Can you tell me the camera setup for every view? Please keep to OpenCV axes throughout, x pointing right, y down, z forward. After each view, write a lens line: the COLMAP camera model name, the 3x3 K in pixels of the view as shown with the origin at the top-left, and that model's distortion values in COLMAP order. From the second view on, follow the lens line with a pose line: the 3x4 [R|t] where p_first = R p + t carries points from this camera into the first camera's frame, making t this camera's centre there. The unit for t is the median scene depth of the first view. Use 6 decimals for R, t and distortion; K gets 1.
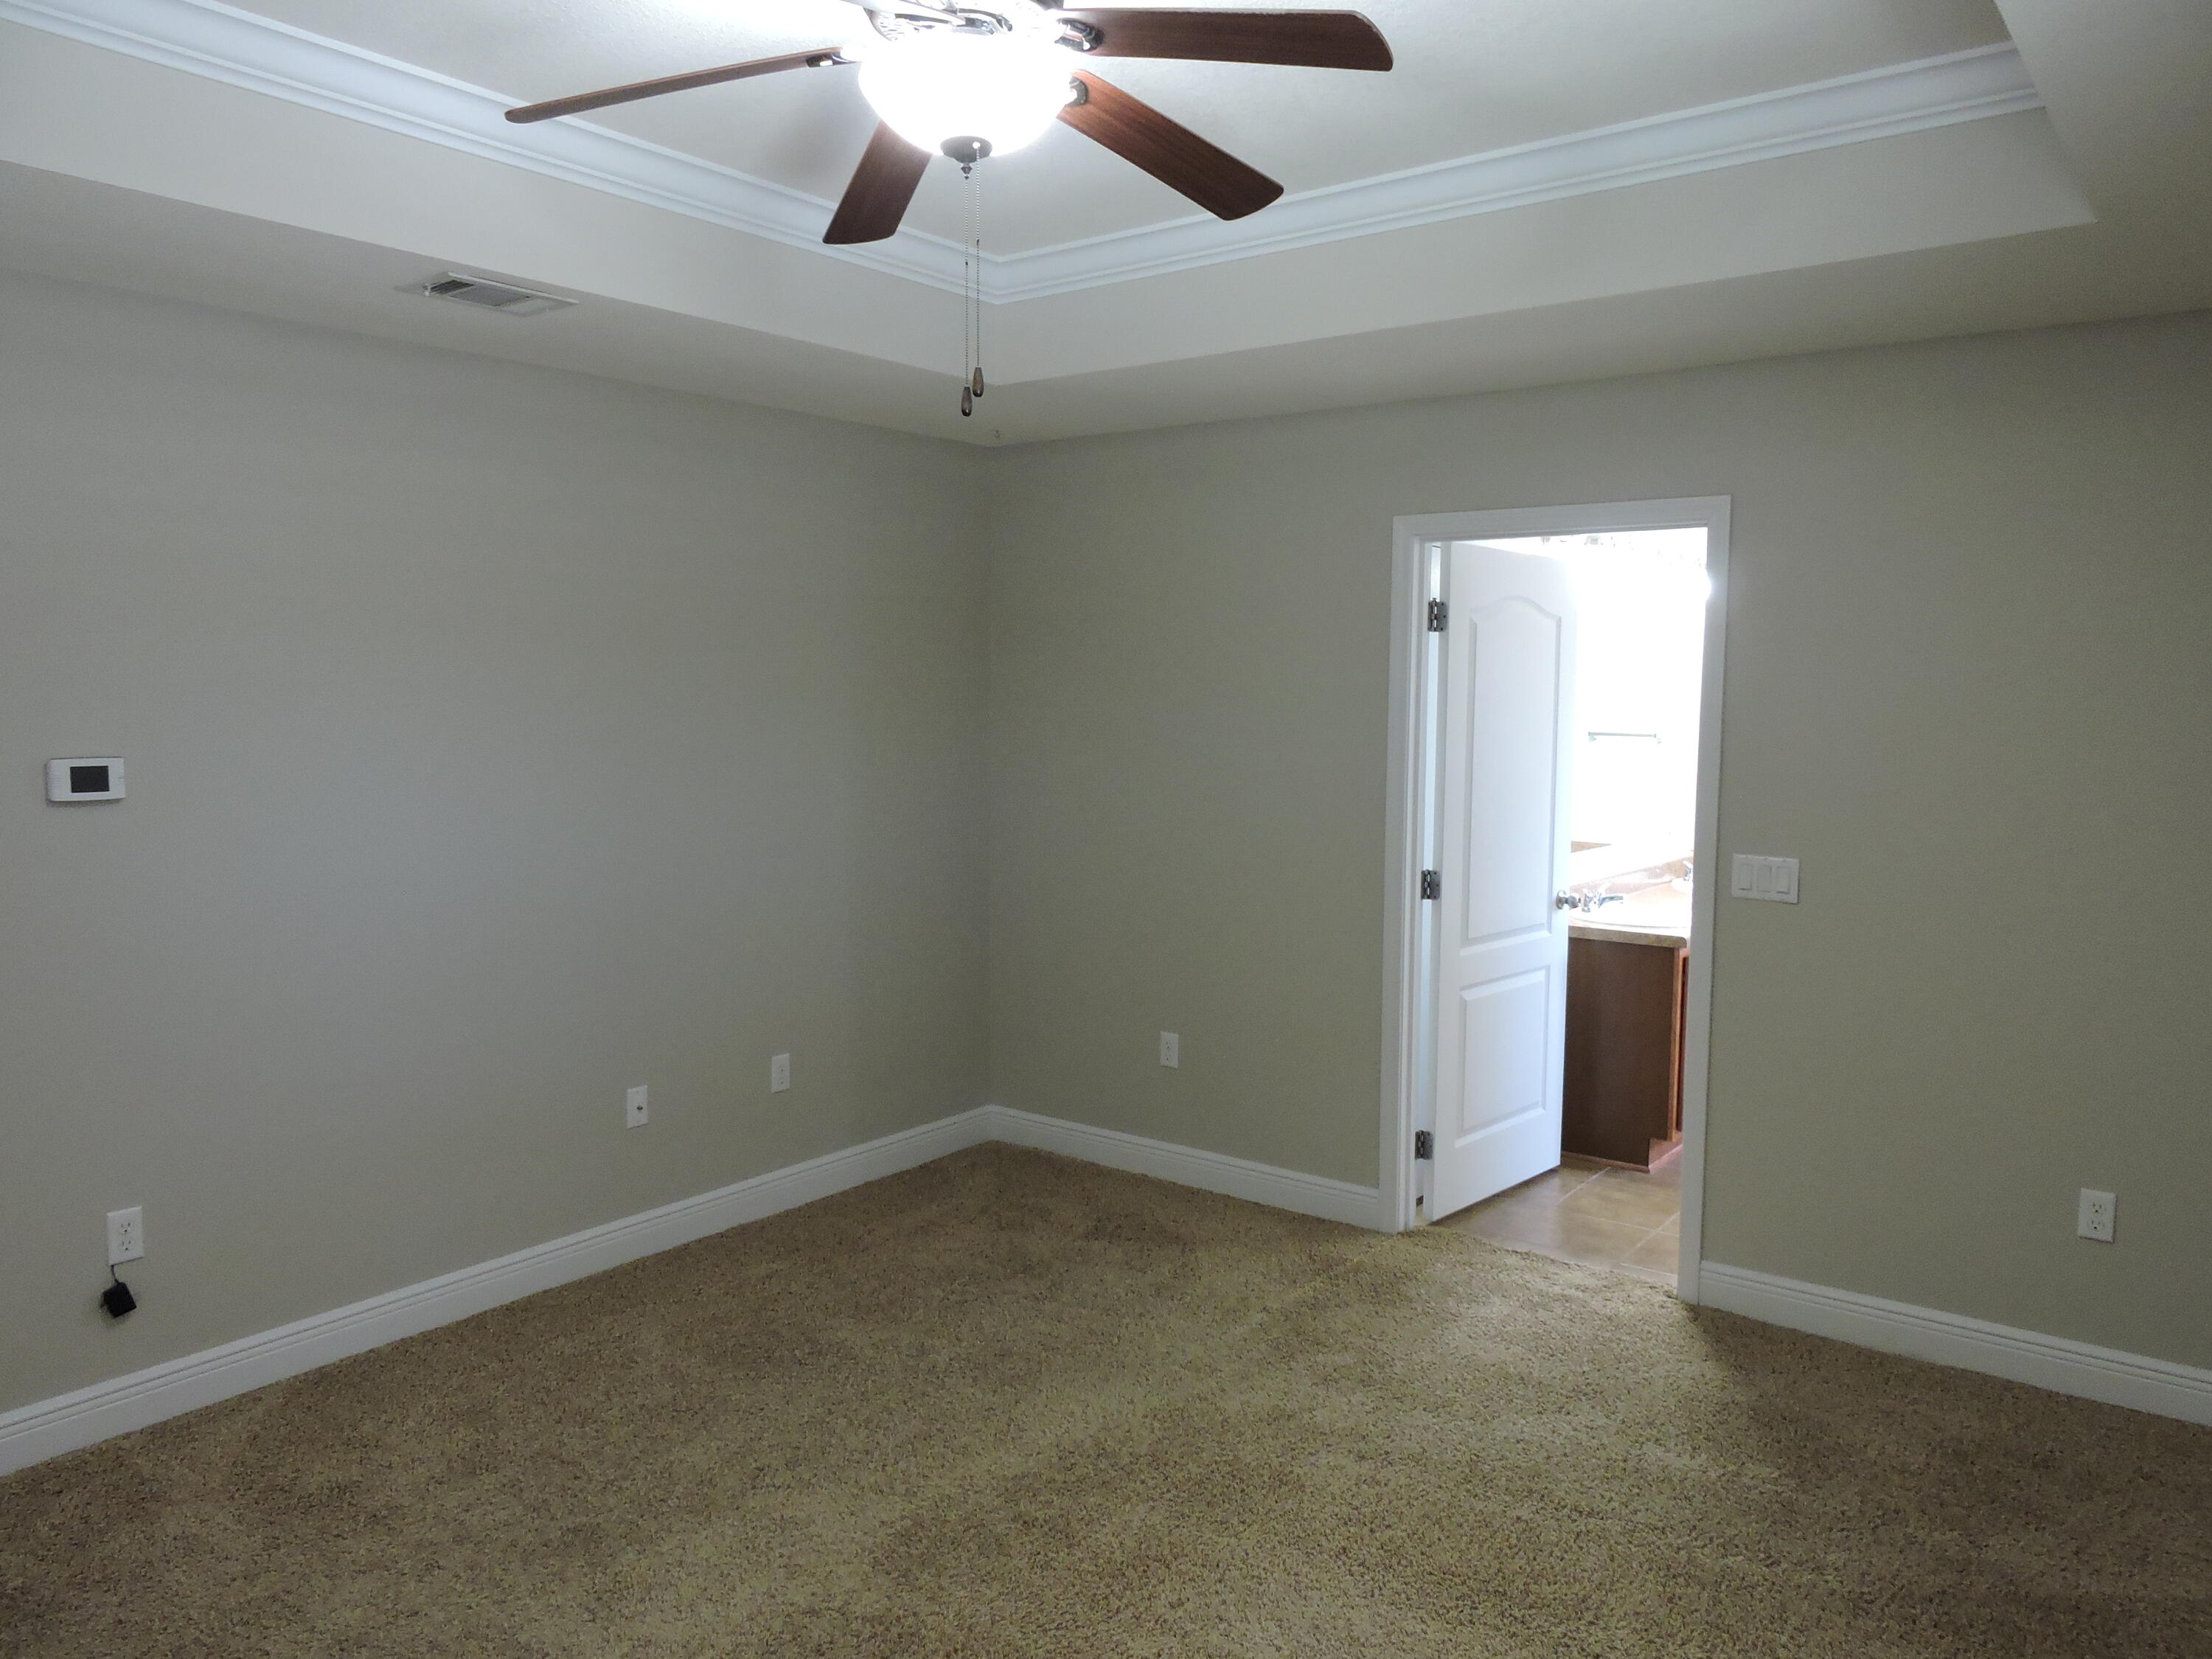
lens RADIAL K [[1587.8, 0, 1111.5], [0, 1587.8, 830.6], [0, 0, 1]] dist [0.001713, -0.000165]
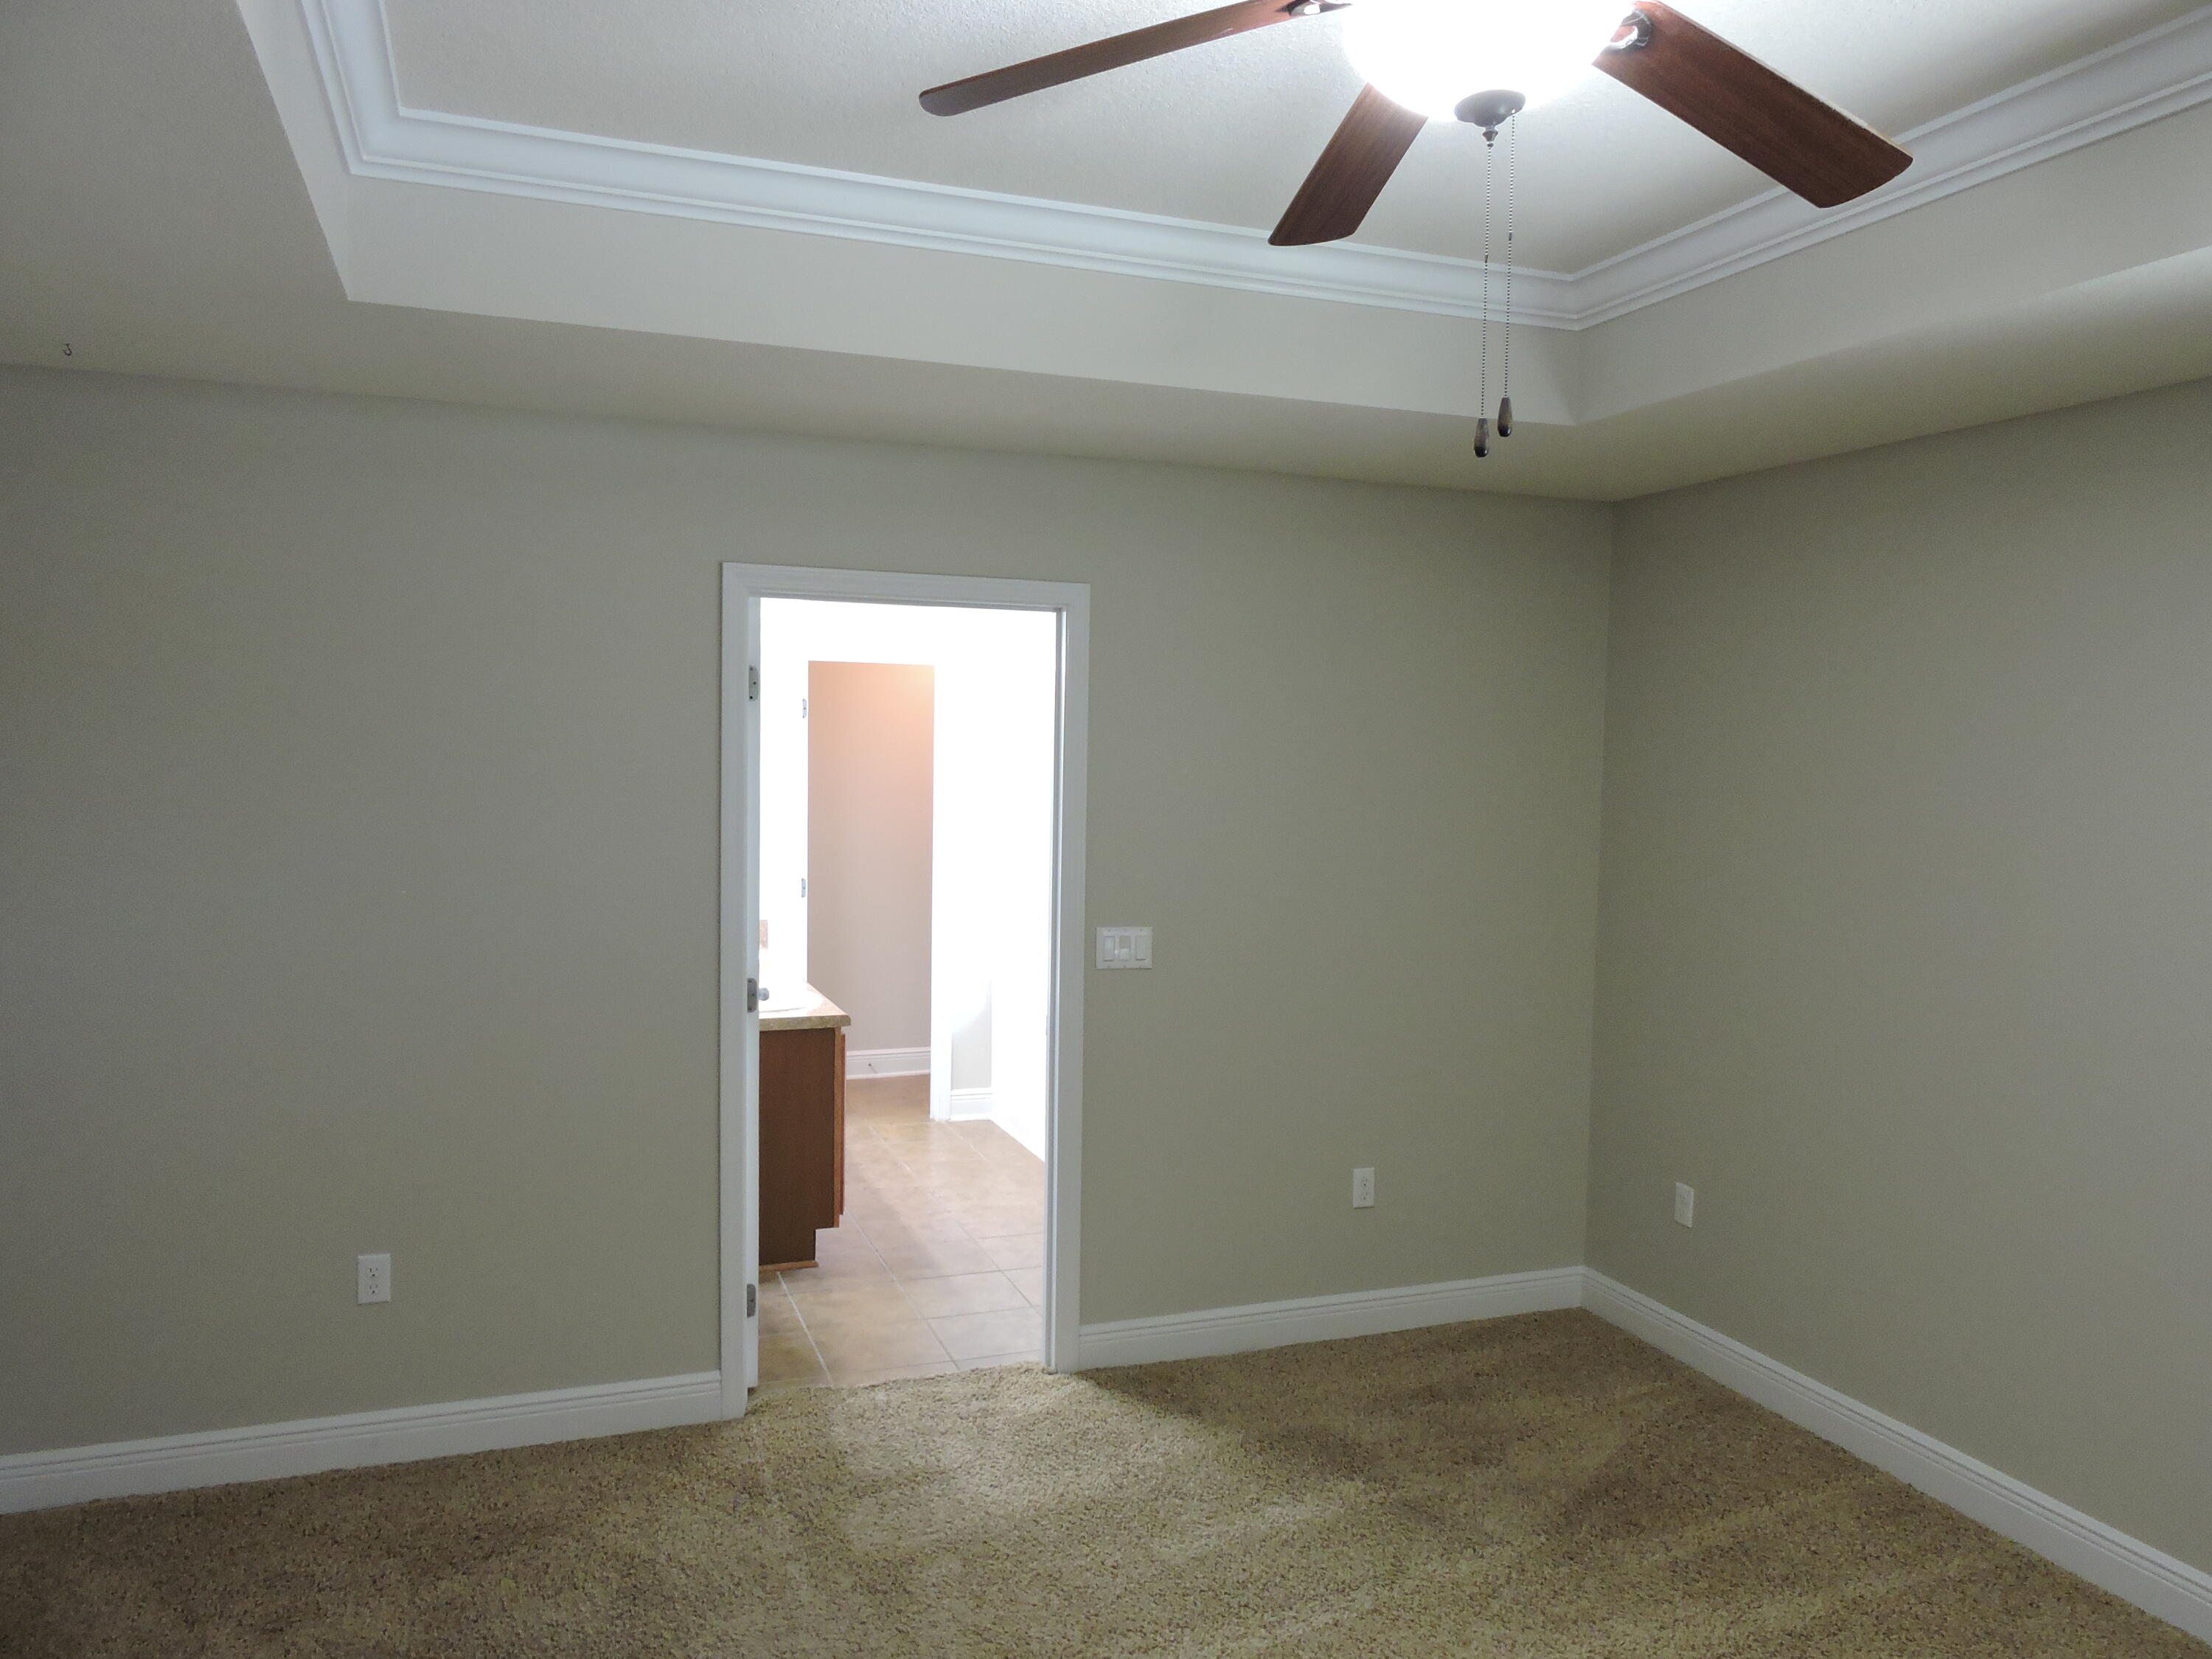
lens RADIAL K [[1587.8, 0, 1111.5], [0, 1587.8, 830.6], [0, 0, 1]] dist [0.001713, -0.000165]
pose [[0.529201, -0.041350, 0.847488, -0.542595], [0.062813, 0.997980, 0.009471, -0.065246], [-0.846168, 0.048221, 0.530730, 0.490050]]
